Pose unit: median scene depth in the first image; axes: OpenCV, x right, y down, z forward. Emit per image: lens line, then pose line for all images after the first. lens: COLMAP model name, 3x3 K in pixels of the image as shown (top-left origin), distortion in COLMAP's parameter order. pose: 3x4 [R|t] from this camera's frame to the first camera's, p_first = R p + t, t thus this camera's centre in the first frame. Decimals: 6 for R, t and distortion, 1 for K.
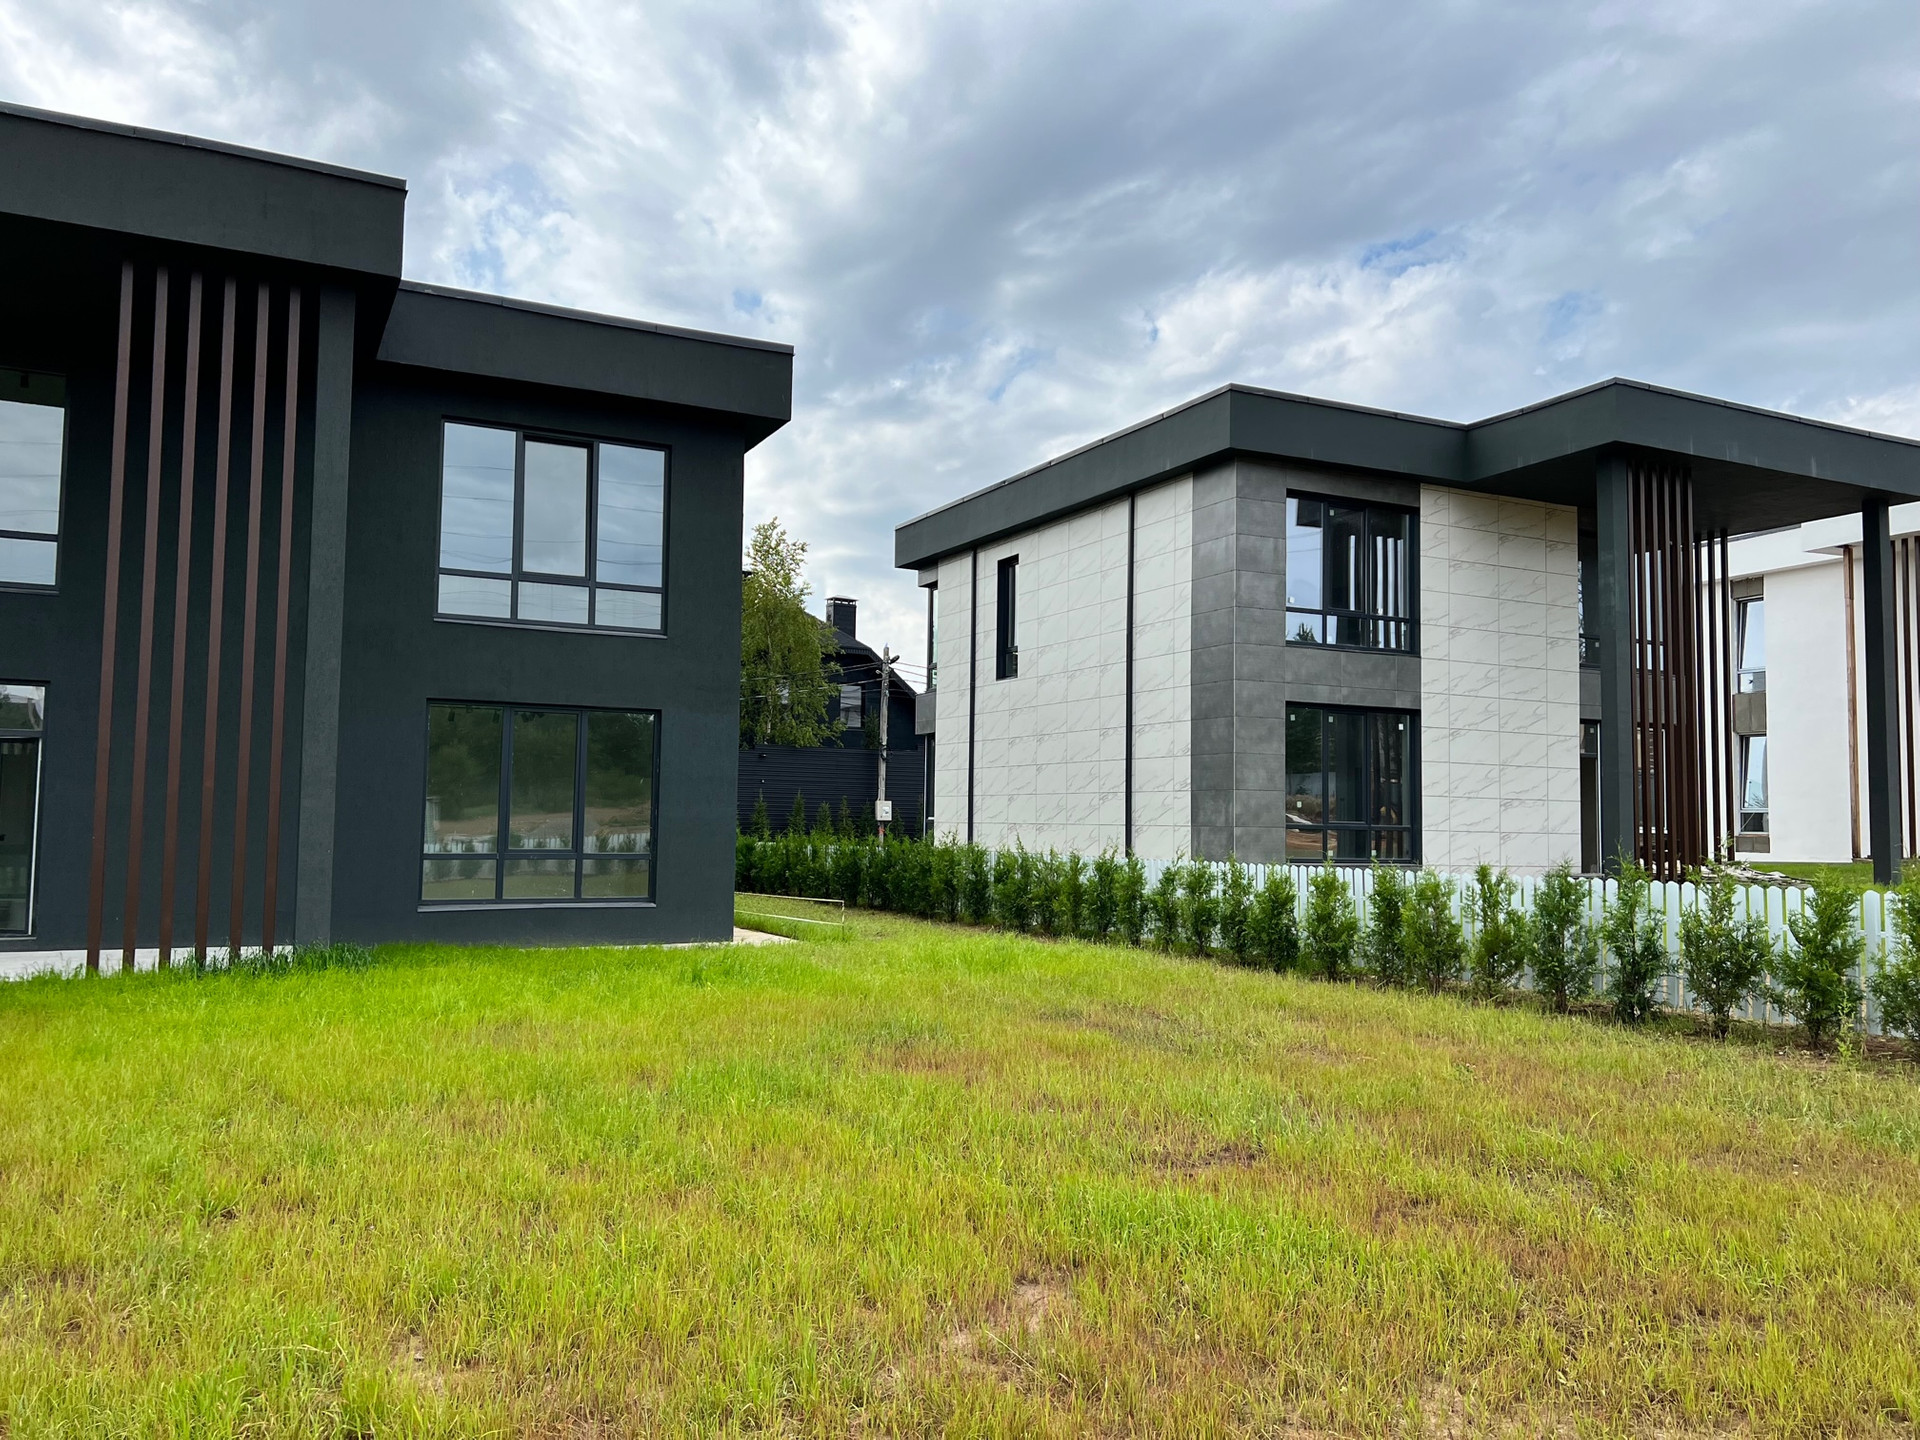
lens RADIAL K [[1447.7, 0, 956.4], [0, 1447.7, 742.3], [0, 0, 1]] dist [0.065786, -0.073414]
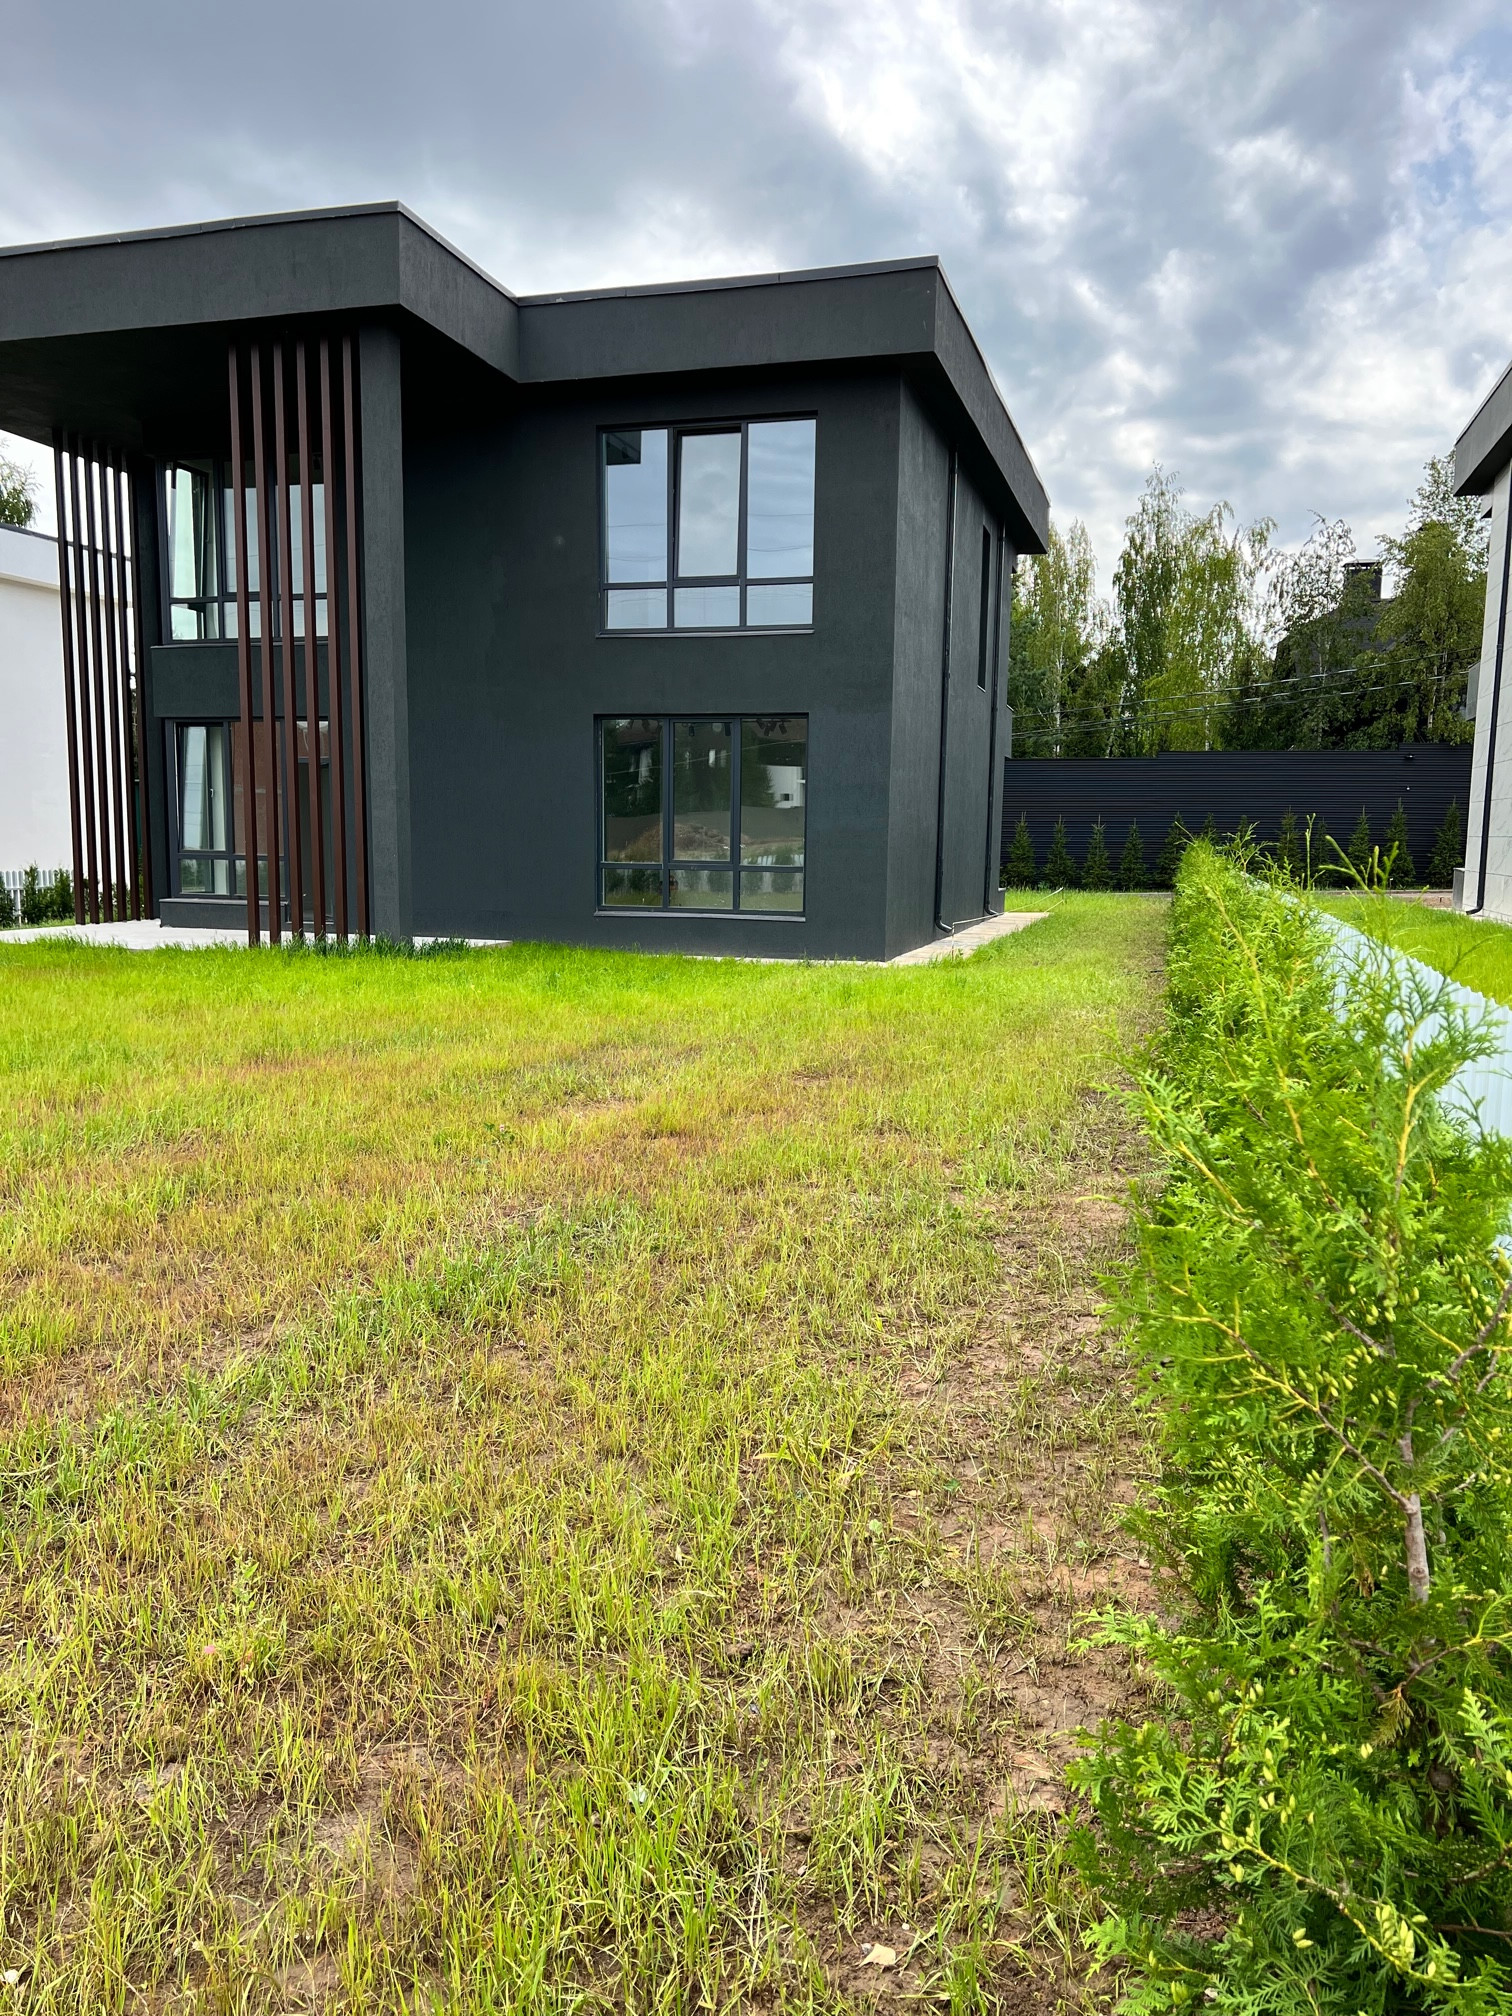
lens RADIAL K [[1520.1, 0, 750.8], [0, 1520.1, 1032.6], [0, 0, 1]] dist [0.065786, -0.073414]
pose [[0.726303, 0.085525, -0.682033, 0.338663], [0.035166, 0.986307, 0.161130, 0.016224], [0.686475, -0.141014, 0.713350, 0.176310]]
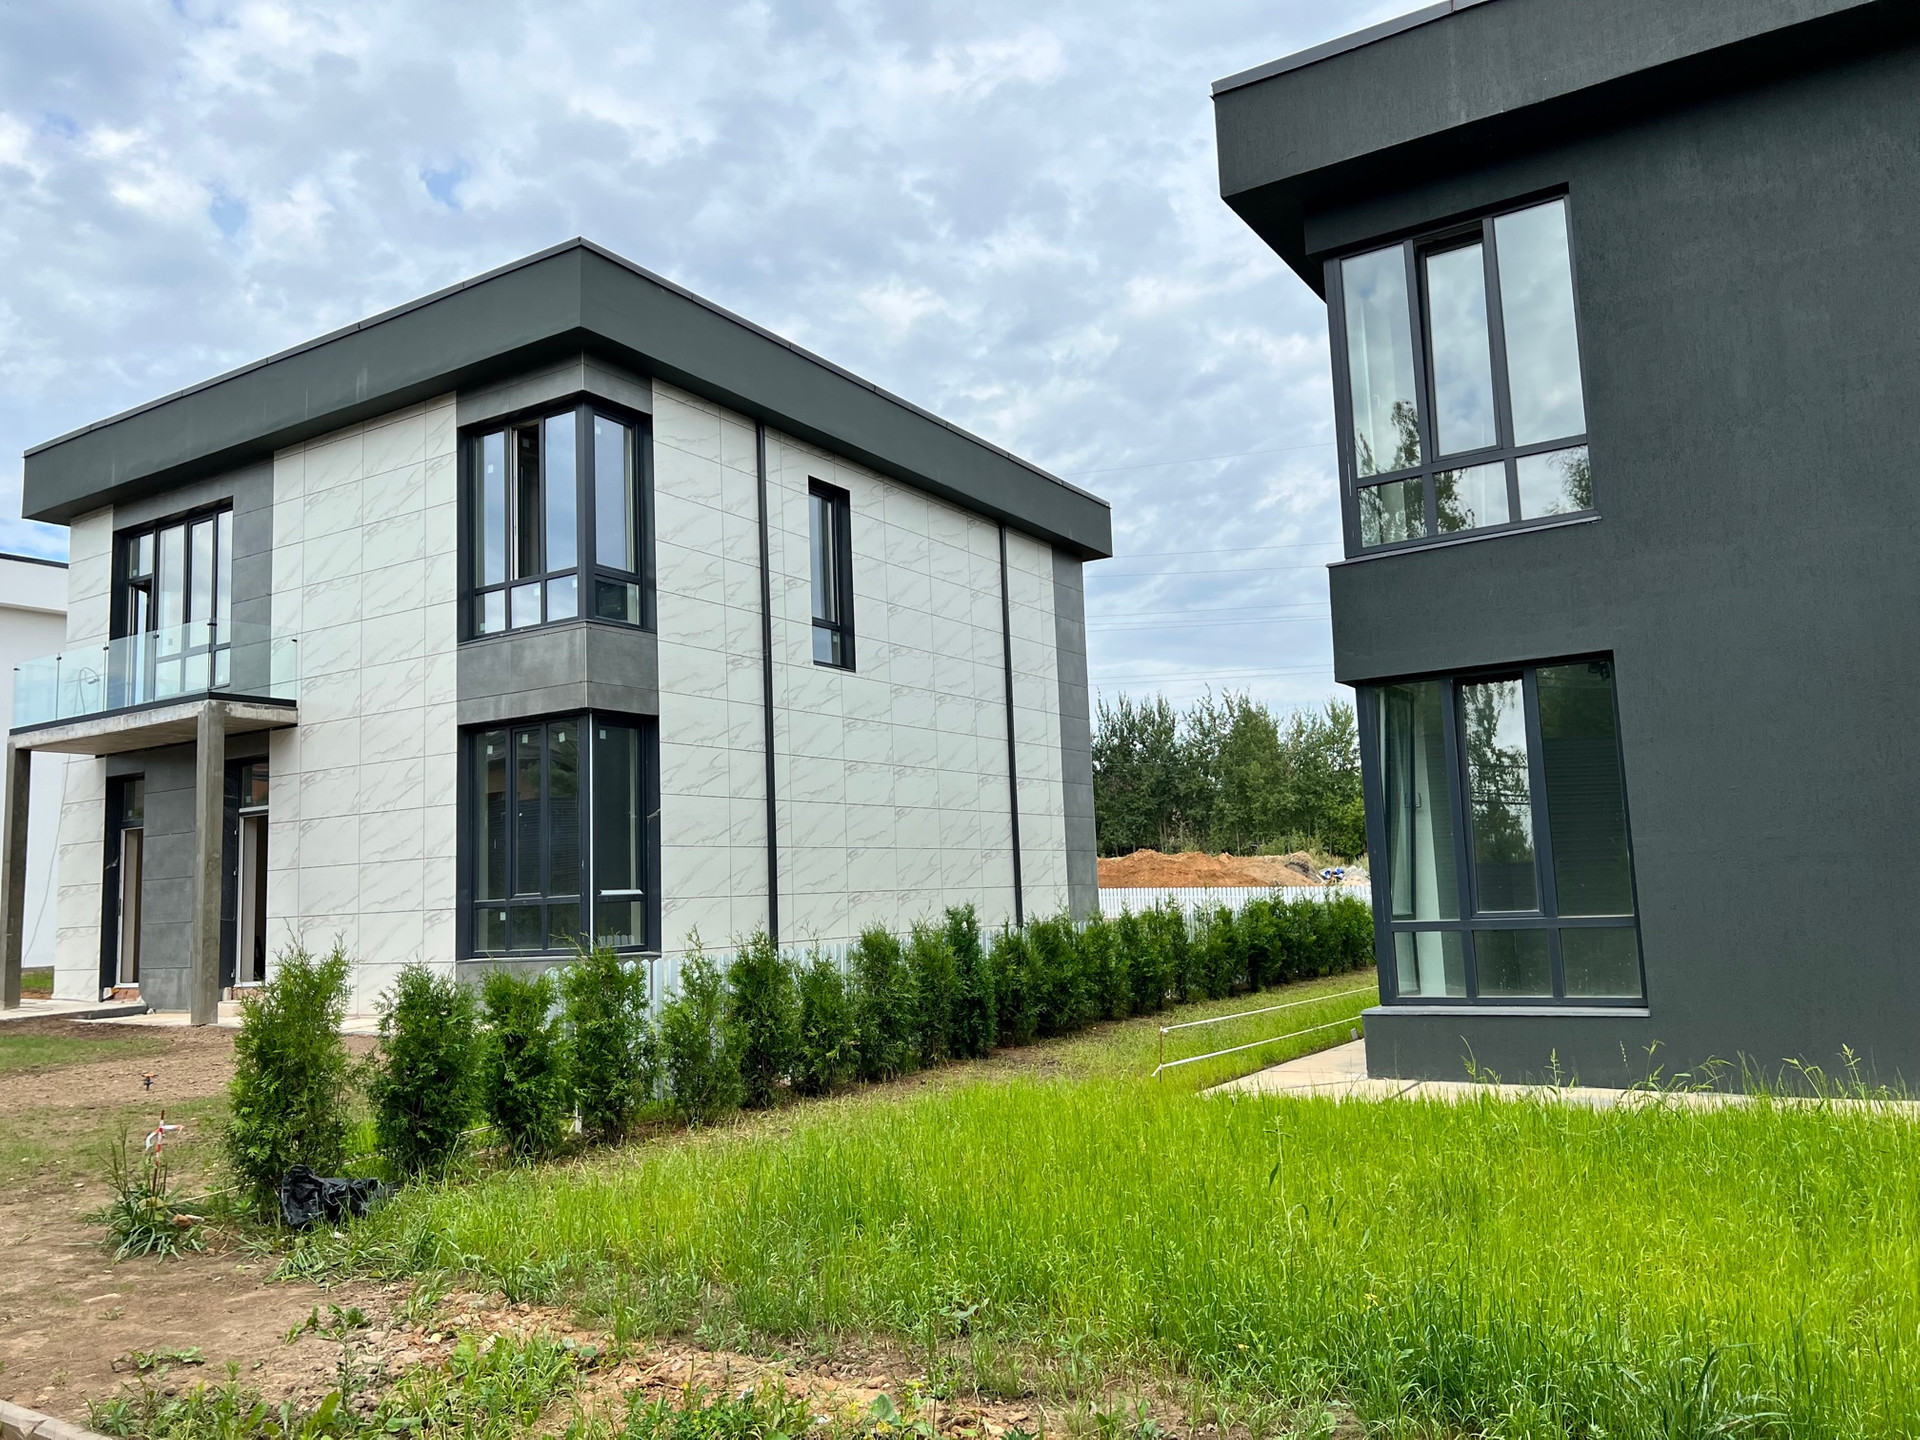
lens RADIAL K [[1390.5, 0, 955.2], [0, 1390.5, 724.0], [0, 0, 1]] dist [0.013658, 0.003145]
pose [[-0.510543, 0.107297, 0.853132, -0.646741], [-0.020234, 0.990410, -0.136671, 0.080379], [-0.859614, -0.087039, -0.503475, 1.562044]]
